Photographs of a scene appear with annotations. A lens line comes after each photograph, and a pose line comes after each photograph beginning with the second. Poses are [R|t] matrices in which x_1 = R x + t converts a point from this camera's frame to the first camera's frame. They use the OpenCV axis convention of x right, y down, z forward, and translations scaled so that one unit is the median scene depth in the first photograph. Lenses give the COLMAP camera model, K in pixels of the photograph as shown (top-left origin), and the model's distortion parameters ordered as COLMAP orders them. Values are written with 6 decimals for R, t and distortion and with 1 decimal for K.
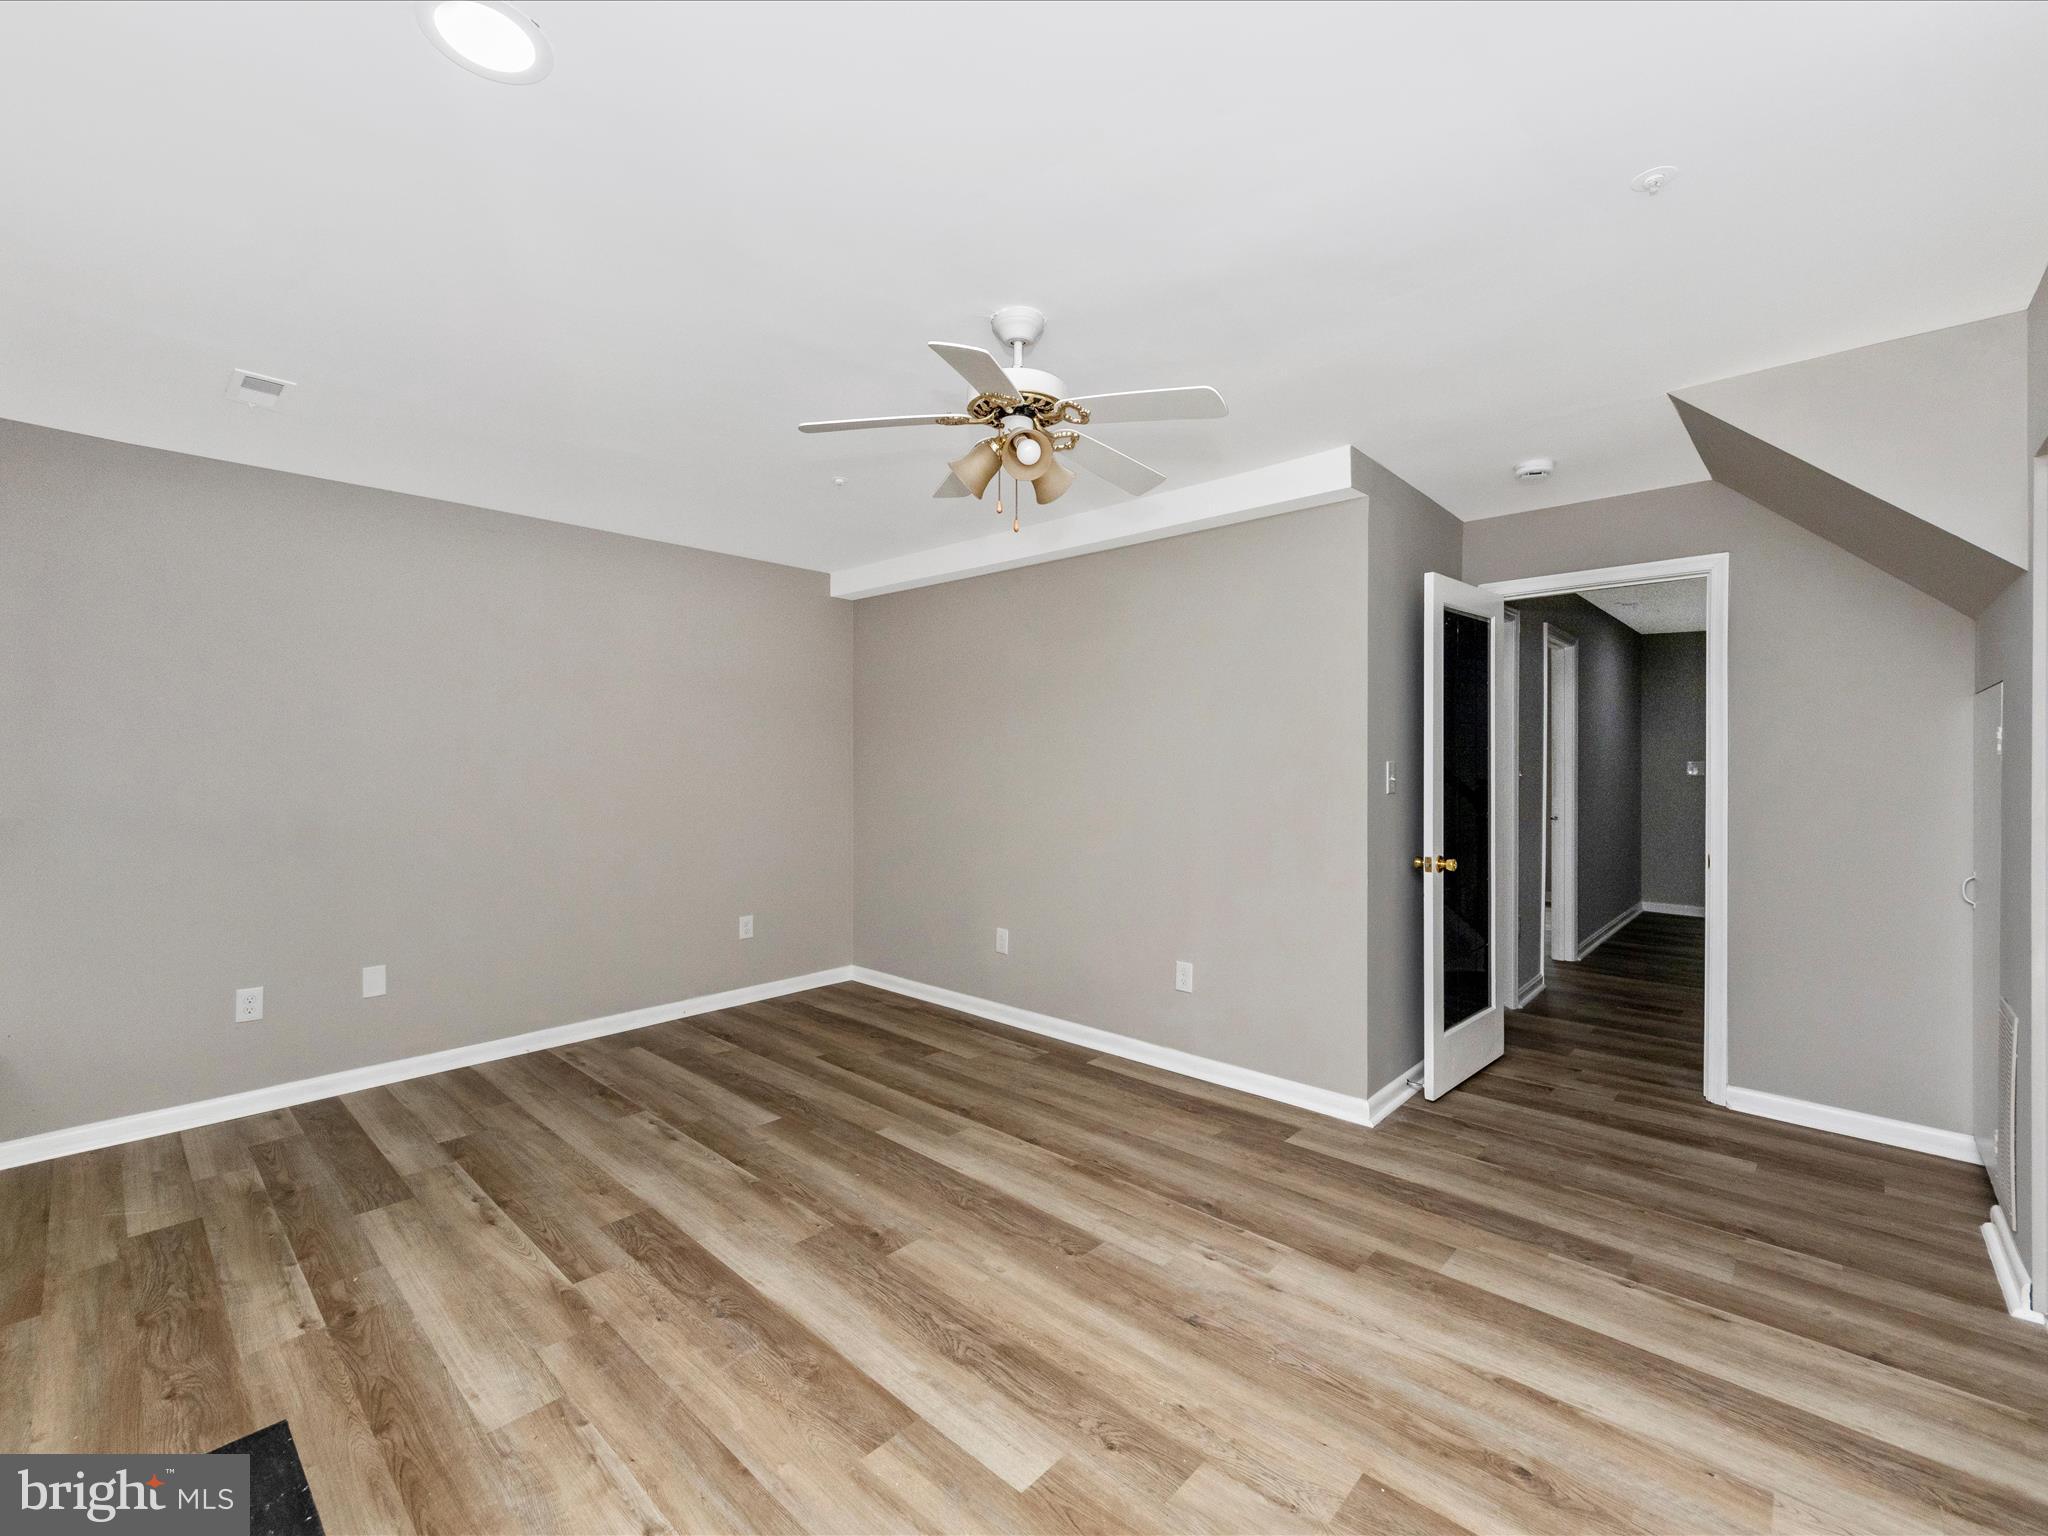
lens RADIAL K [[897.4, 0, 1032.2], [0, 897.4, 752.2], [0, 0, 1]] dist [-0.008008, 0.000297]
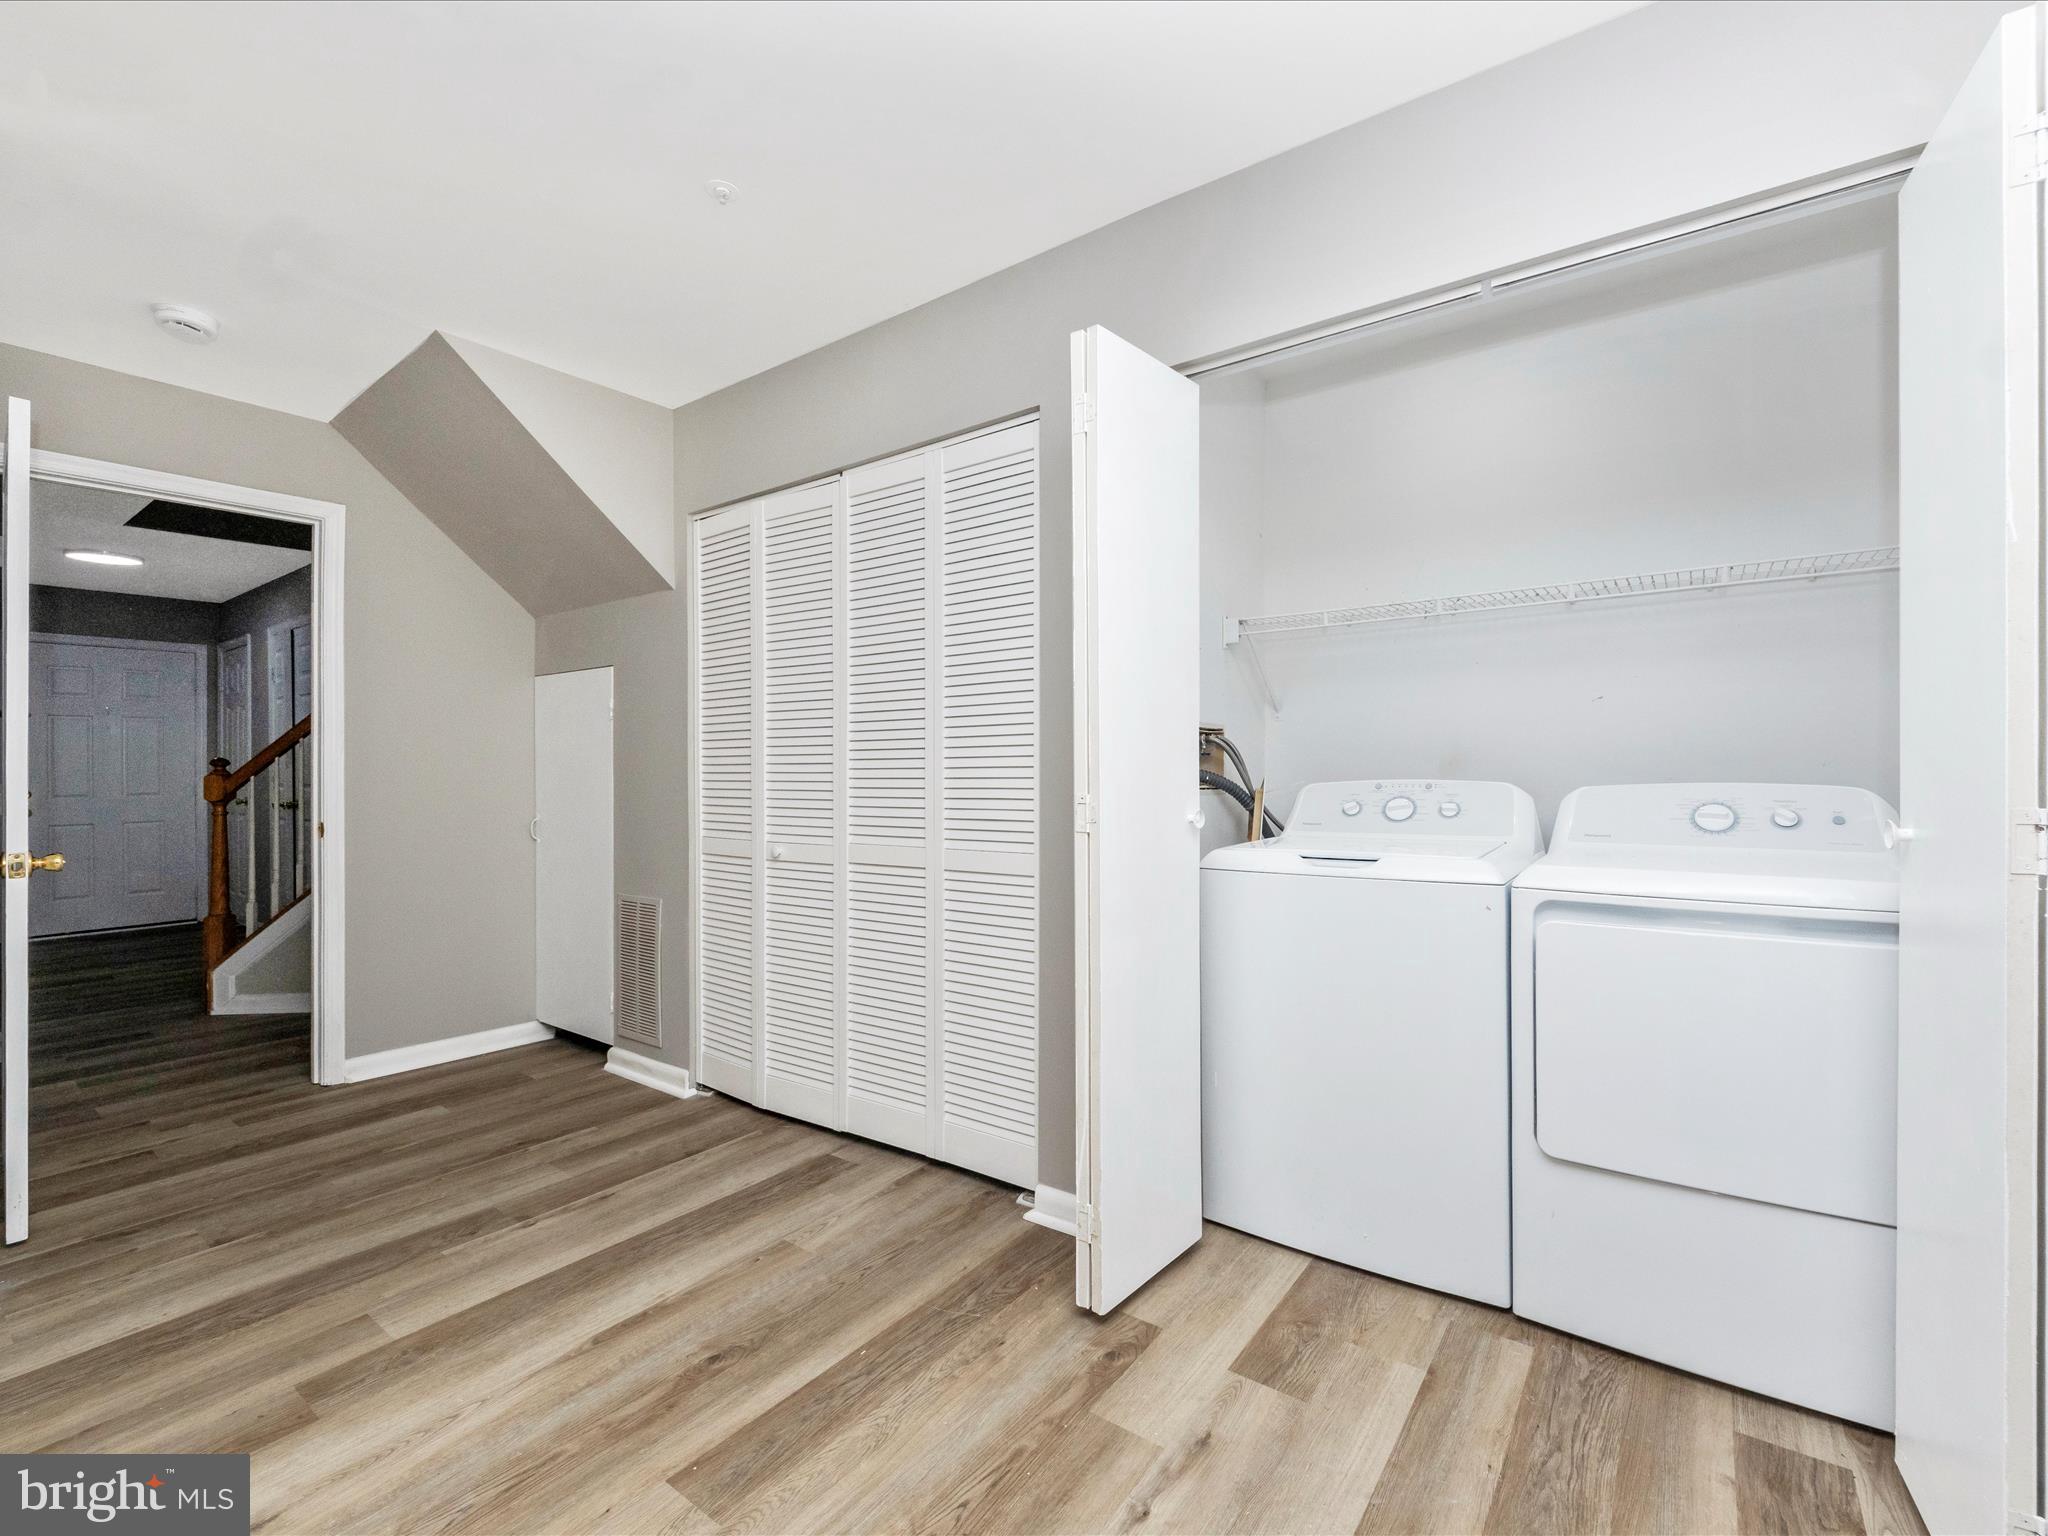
lens RADIAL K [[897.4, 0, 1036.6], [0, 897.4, 784.4], [0, 0, 1]] dist [-0.008008, 0.000297]
pose [[-0.114568, -0.018596, 0.993241, -0.362978], [-0.002396, 0.999827, 0.018443, 0.077011], [-0.993412, -0.000266, -0.114593, 0.513369]]
